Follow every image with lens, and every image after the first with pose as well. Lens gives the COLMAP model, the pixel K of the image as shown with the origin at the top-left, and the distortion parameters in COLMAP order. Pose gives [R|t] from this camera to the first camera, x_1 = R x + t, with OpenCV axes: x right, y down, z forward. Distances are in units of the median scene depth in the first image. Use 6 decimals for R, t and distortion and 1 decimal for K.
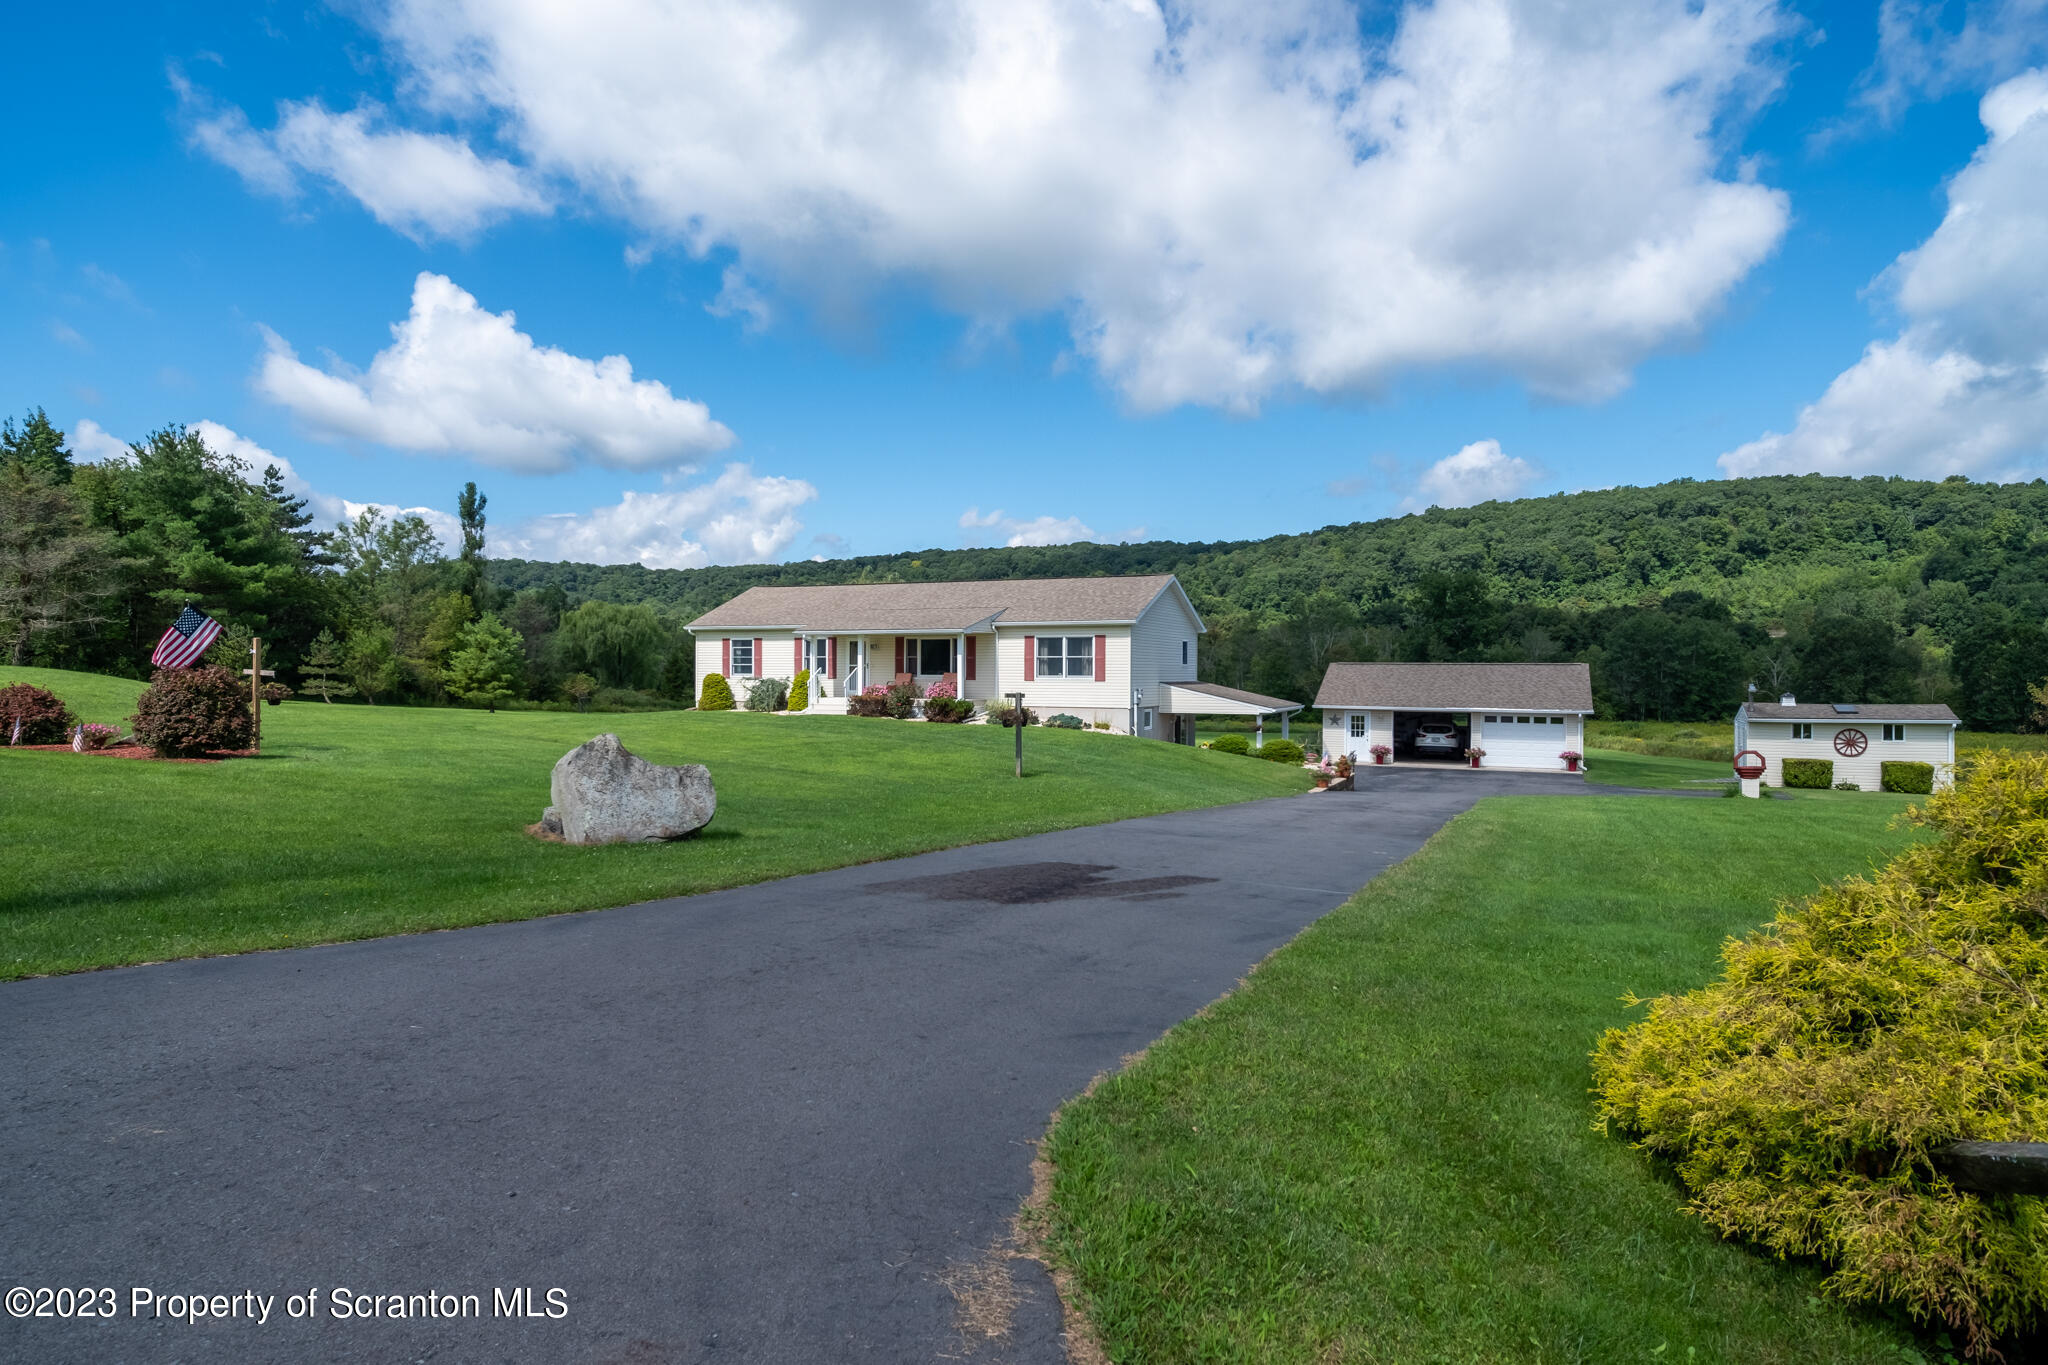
lens RADIAL K [[1163.6, 0, 1022.6], [0, 1163.6, 683.7], [0, 0, 1]] dist [0.001195, 0.000459]
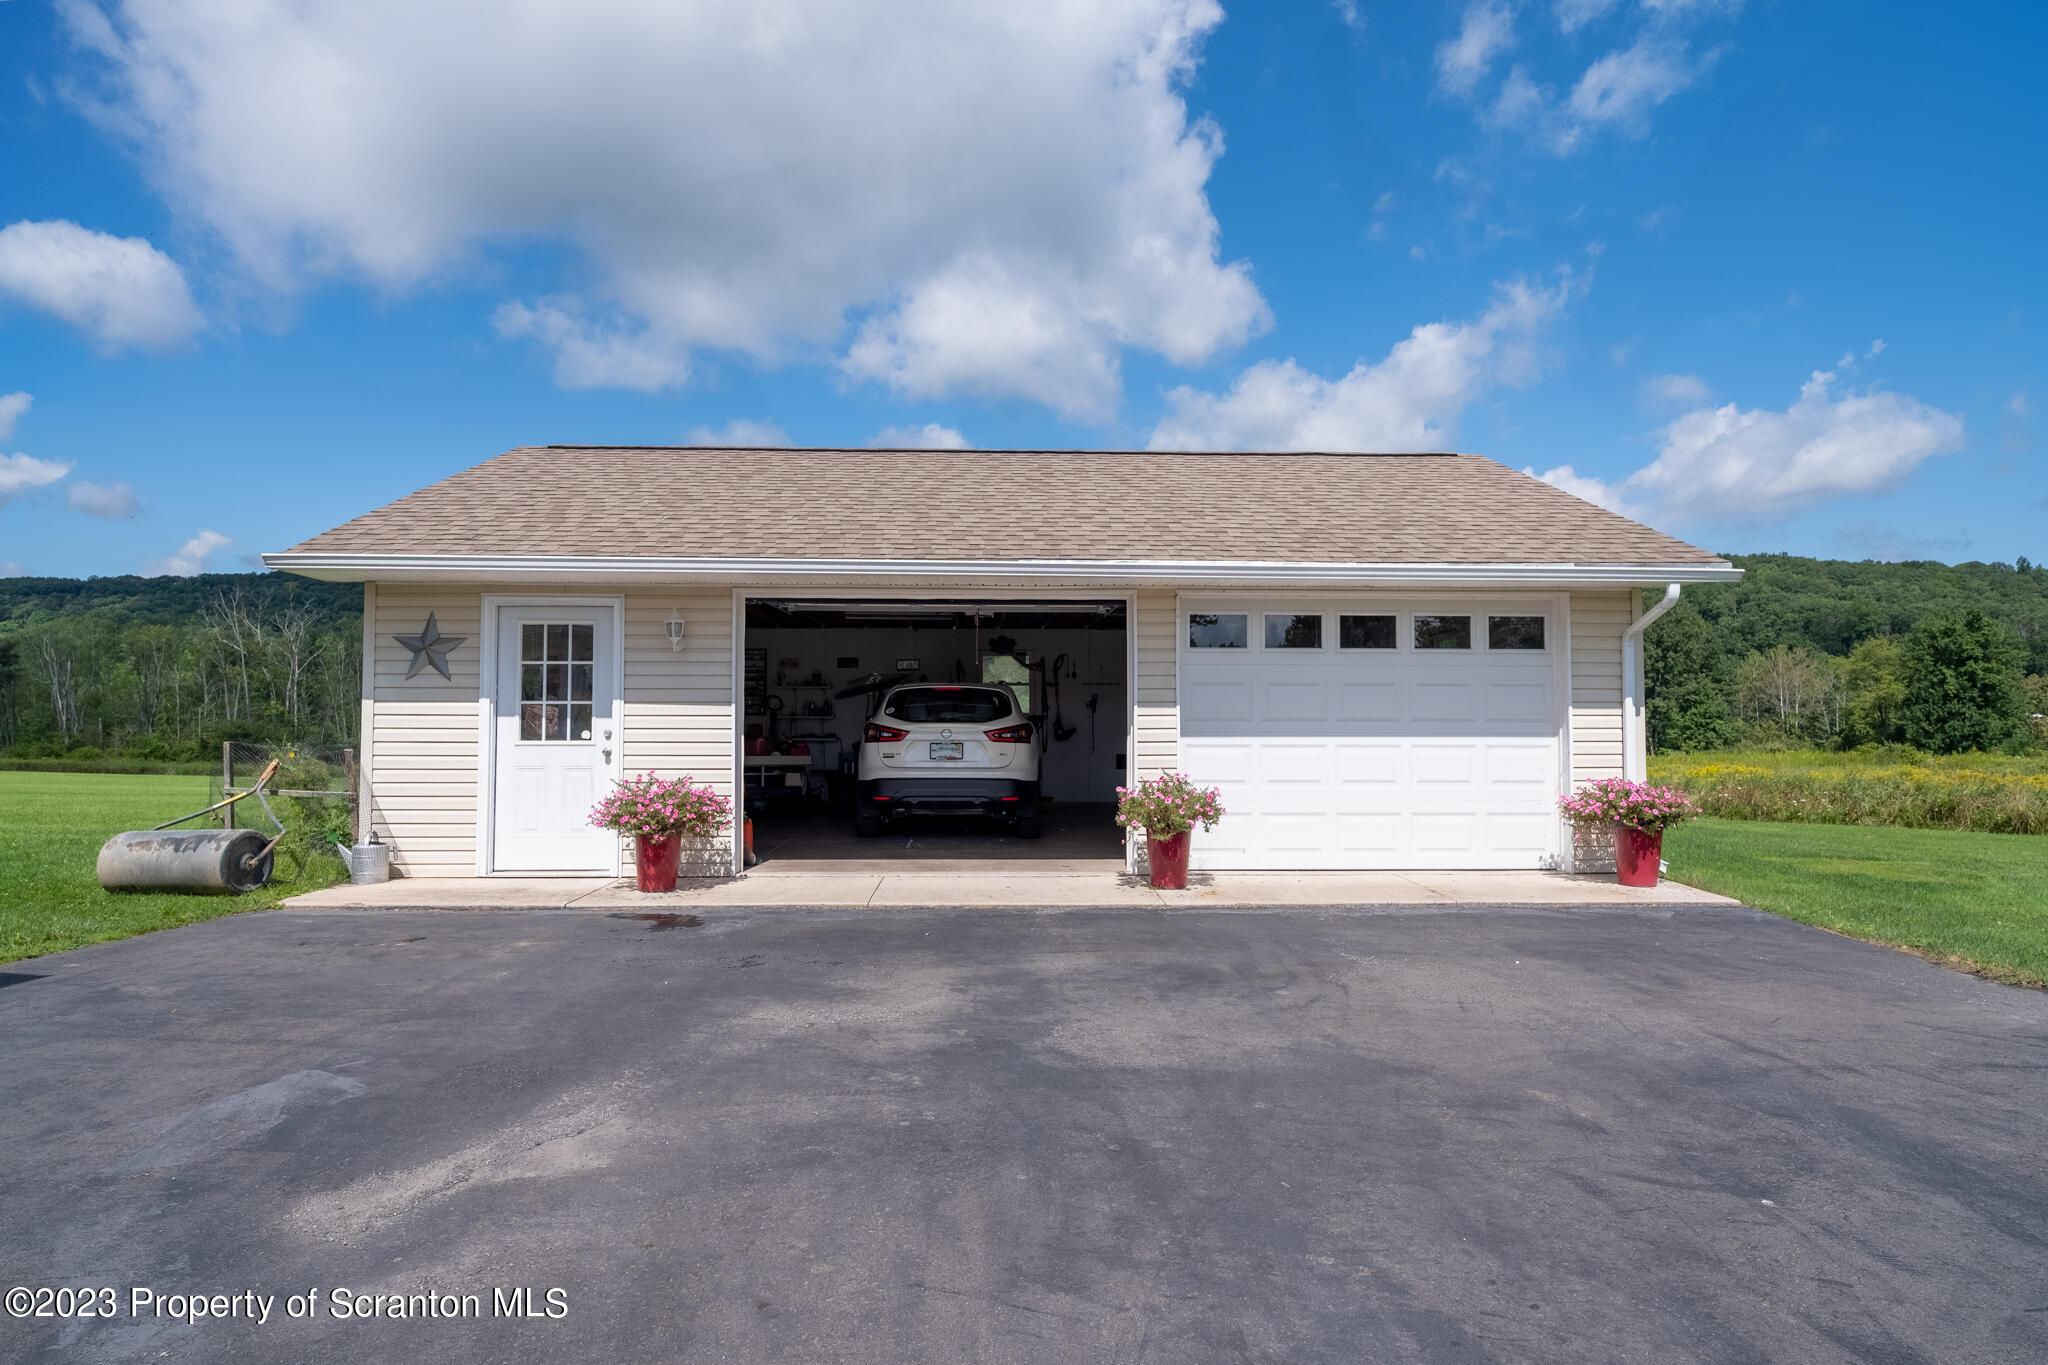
lens RADIAL K [[1163.6, 0, 1028.5], [0, 1163.6, 685.3], [0, 0, 1]] dist [0.001195, 0.000459]
pose [[0.899625, 0.006836, 0.436609, 0.143921], [0.010585, 0.999242, -0.037455, 0.023456], [-0.436535, 0.038317, 0.898871, 0.419818]]
